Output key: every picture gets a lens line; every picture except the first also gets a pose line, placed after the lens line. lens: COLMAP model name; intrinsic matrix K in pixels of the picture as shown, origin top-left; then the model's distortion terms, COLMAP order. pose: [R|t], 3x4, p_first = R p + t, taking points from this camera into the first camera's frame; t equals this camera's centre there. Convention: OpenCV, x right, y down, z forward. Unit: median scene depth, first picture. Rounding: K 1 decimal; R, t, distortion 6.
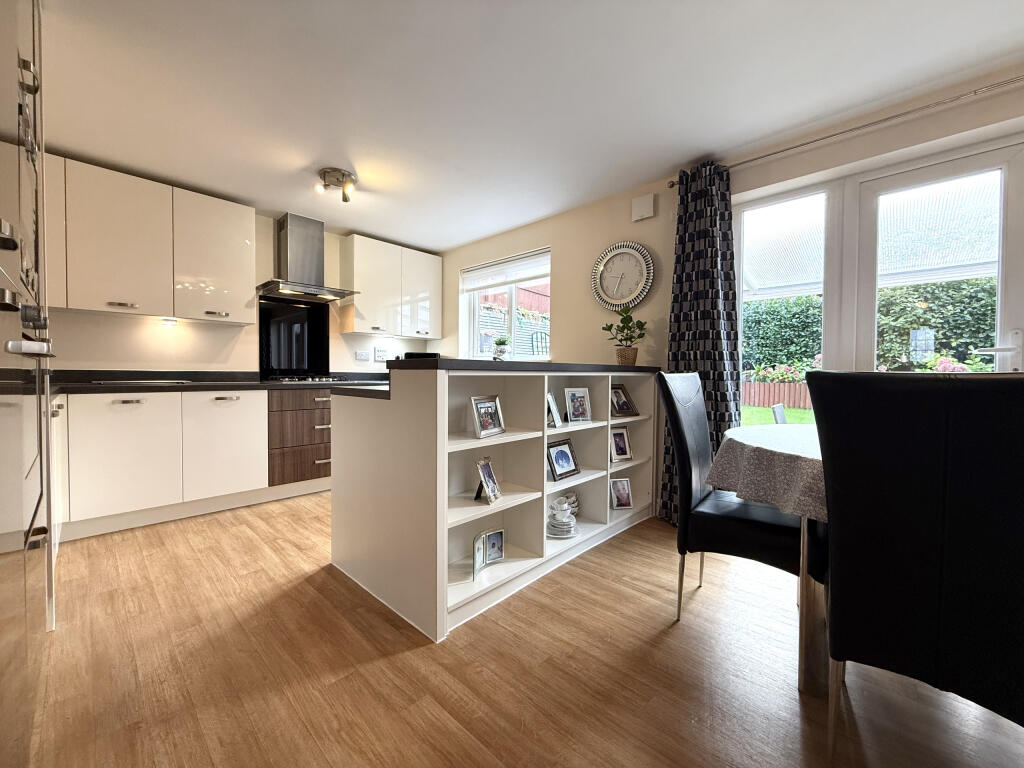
lens RADIAL K [[407.2, 0, 508.1], [0, 407.2, 382.2], [0, 0, 1]] dist [-0.001135, 0.000039]
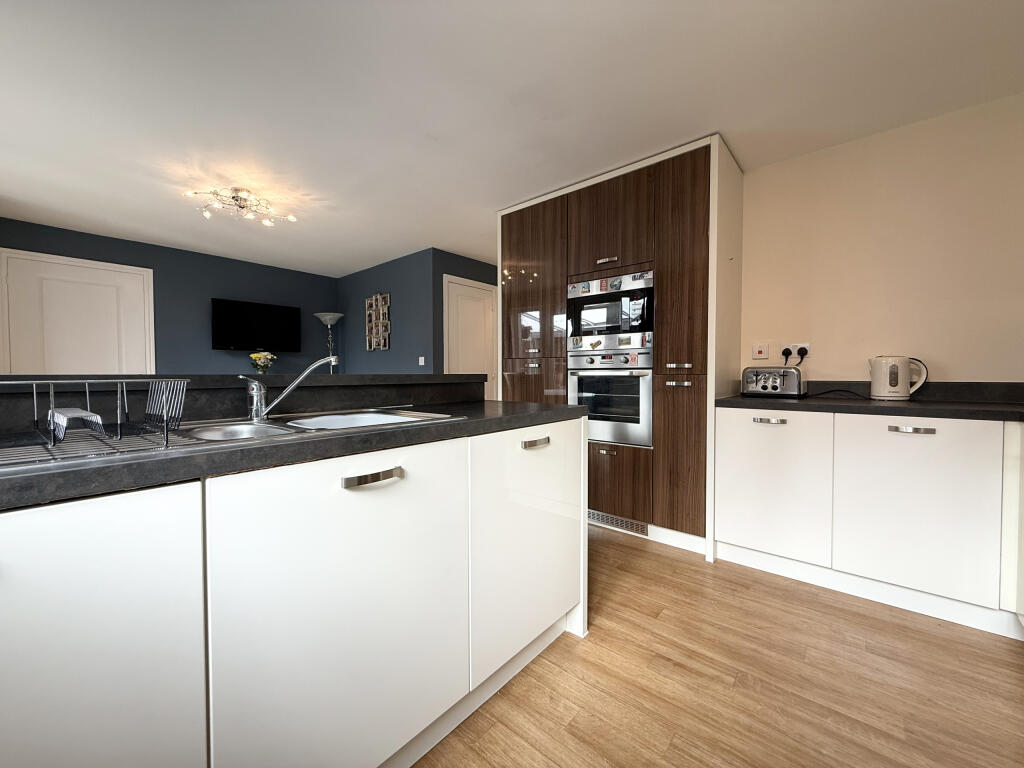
lens RADIAL K [[407.2, 0, 508.1], [0, 407.2, 382.2], [0, 0, 1]] dist [-0.001135, 0.000039]
pose [[-0.999146, -0.002379, -0.041252, -0.202417], [-0.004182, 0.999037, 0.043678, -0.055052], [0.041108, 0.043813, -0.998194, 1.423380]]
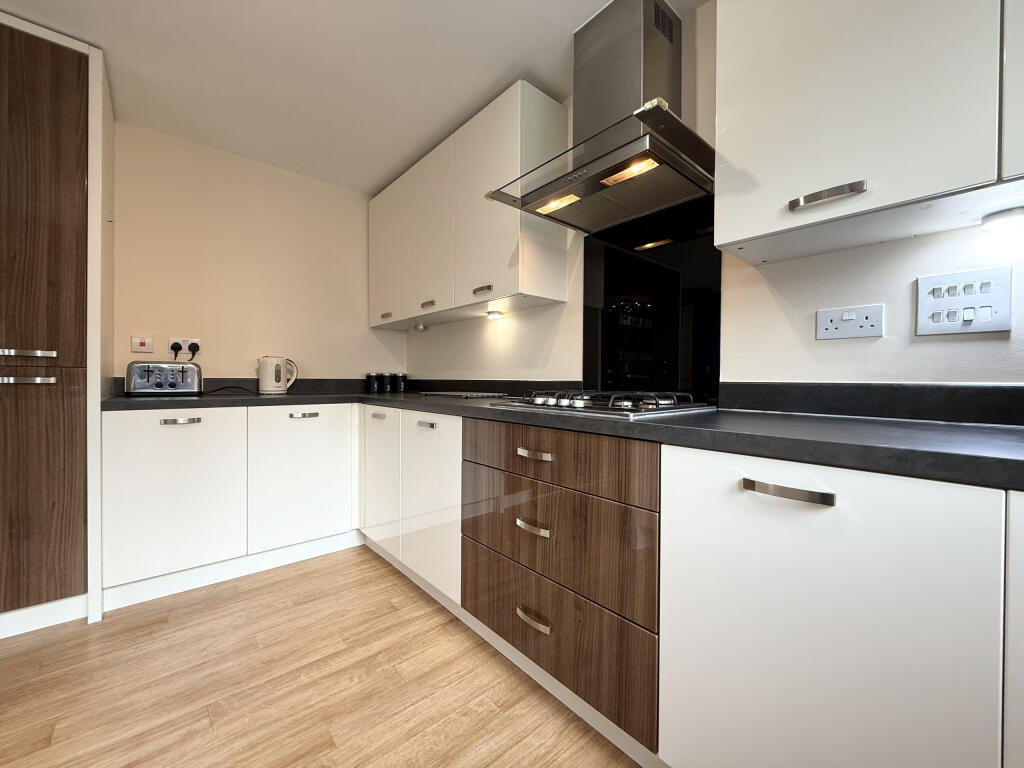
lens RADIAL K [[407.2, 0, 508.1], [0, 407.2, 382.2], [0, 0, 1]] dist [-0.001135, 0.000039]
pose [[-0.099343, -0.002131, -0.995051, -0.100417], [-0.027211, 0.999630, 0.000576, -0.030534], [0.994681, 0.027134, -0.099364, 1.290495]]
